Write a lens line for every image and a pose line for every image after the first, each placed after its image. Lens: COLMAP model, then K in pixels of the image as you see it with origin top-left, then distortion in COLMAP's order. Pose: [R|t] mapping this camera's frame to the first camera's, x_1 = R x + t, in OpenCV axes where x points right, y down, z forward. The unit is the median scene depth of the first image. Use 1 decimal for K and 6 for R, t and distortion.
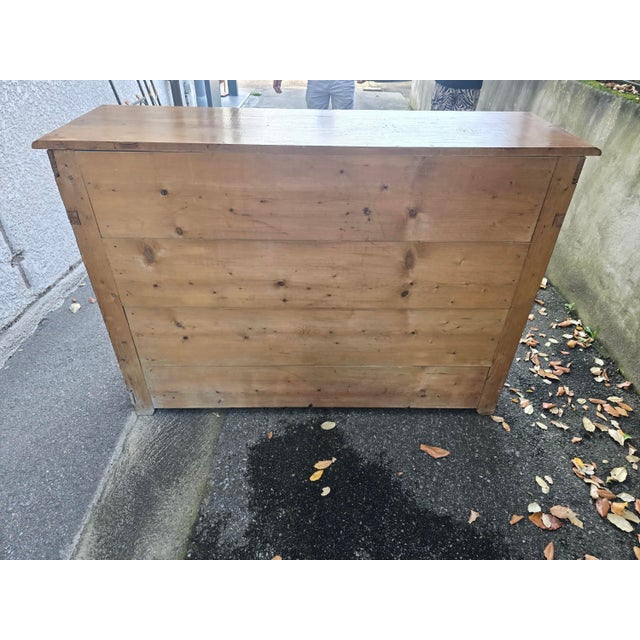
lens RADIAL K [[434.3, 0, 325.1], [0, 434.3, 316.0], [0, 0, 1]] dist [0.036292, -0.035458]
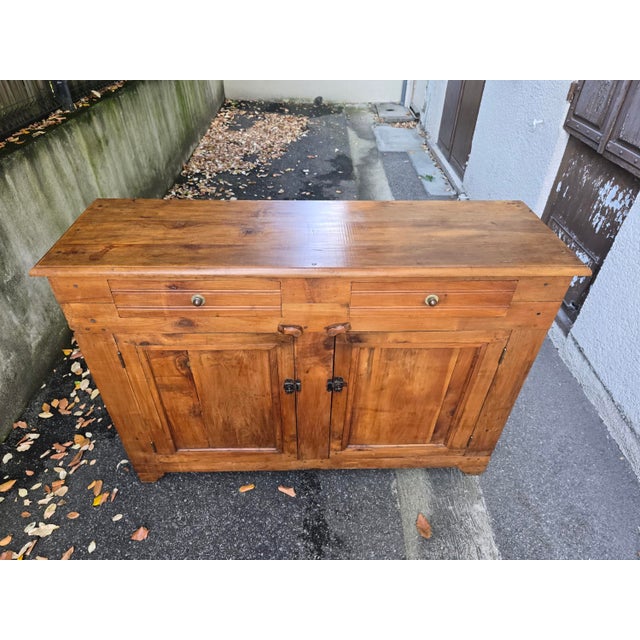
lens RADIAL K [[434.3, 0, 317.7], [0, 434.3, 324.5], [0, 0, 1]] dist [0.036292, -0.035458]
pose [[-0.999251, -0.024428, -0.029996, 0.007413], [-0.035424, 0.266216, 0.963262, -1.088580], [-0.015545, 0.963604, -0.266882, 1.187594]]
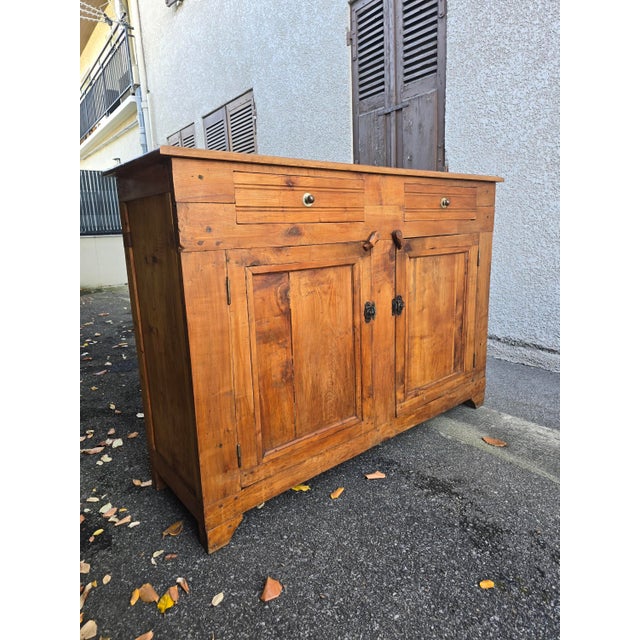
lens RADIAL K [[434.3, 0, 318.1], [0, 434.3, 312.7], [0, 0, 1]] dist [0.036292, -0.035458]
pose [[-0.777910, 0.125555, -0.615704, 0.658908], [-0.352481, 0.723974, 0.592974, -0.688788], [0.520205, 0.678305, -0.518931, 1.479987]]
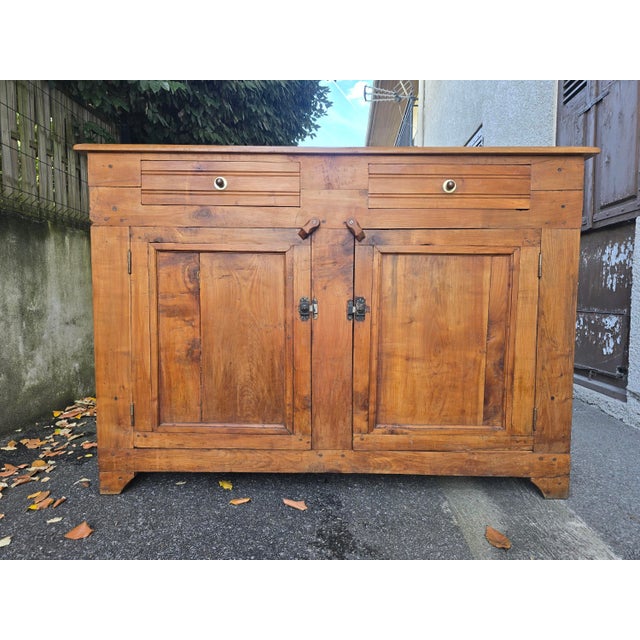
lens RADIAL K [[434.3, 0, 320.0], [0, 434.3, 315.3], [0, 0, 1]] dist [0.036292, -0.035458]
pose [[-0.999005, -0.031117, 0.031947, -0.017537], [-0.004123, 0.777719, 0.628599, -0.683966], [-0.044406, 0.627842, -0.777073, 1.687936]]
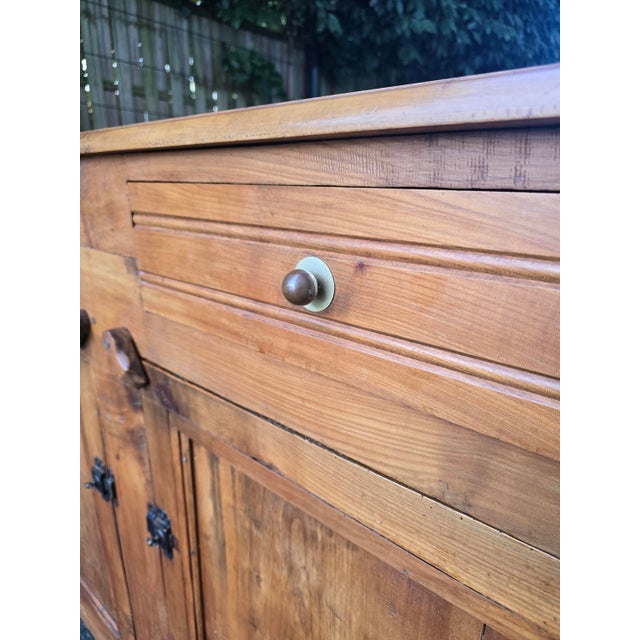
lens RADIAL K [[434.3, 0, 322.6], [0, 434.3, 323.7], [0, 0, 1]] dist [0.036292, -0.035458]
pose [[-0.747814, -0.231567, 0.622214, -0.325417], [0.361658, 0.643853, 0.674283, -0.484996], [-0.556756, 0.729267, -0.397734, 1.018502]]
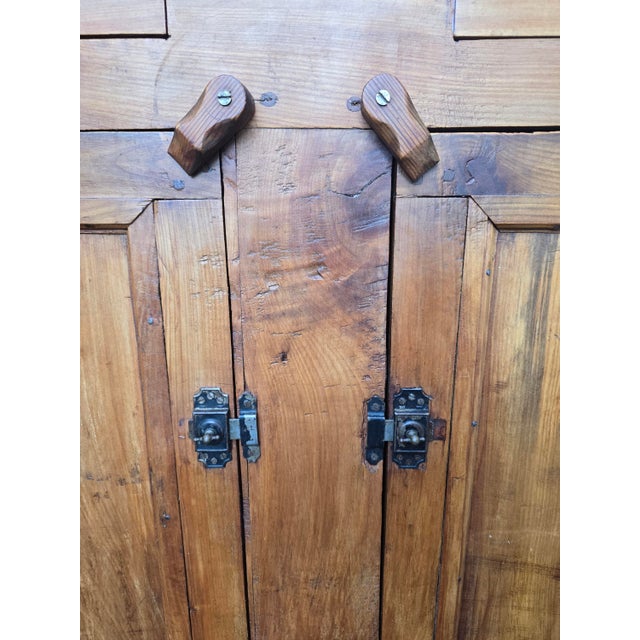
lens RADIAL K [[434.3, 0, 328.0], [0, 434.3, 310.3], [0, 0, 1]] dist [0.036292, -0.035458]
pose [[-0.998633, -0.029864, 0.042903, -0.030734], [0.011429, 0.676149, 0.736676, -0.404838], [-0.051009, 0.736159, -0.674883, 1.176542]]
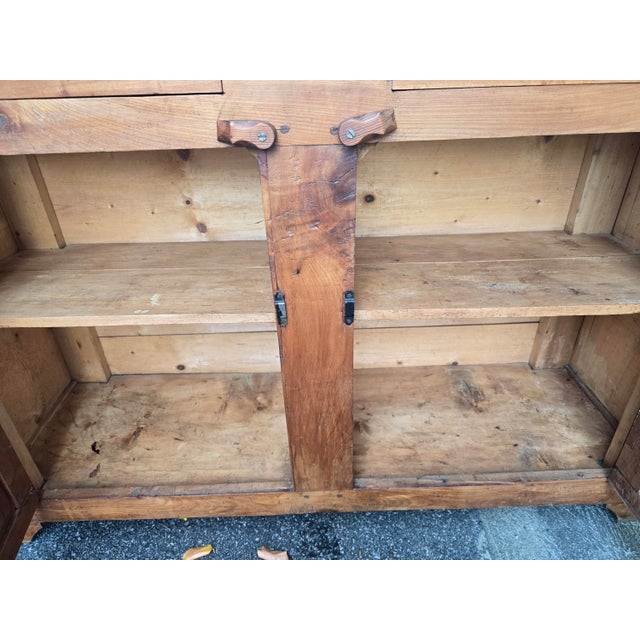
lens RADIAL K [[434.3, 0, 318.5], [0, 434.3, 312.1], [0, 0, 1]] dist [0.036292, -0.035458]
pose [[-0.999956, 0.004453, 0.008238, -0.021417], [0.009339, 0.409209, 0.912393, -0.568653], [0.000692, 0.912430, -0.409233, 1.240345]]
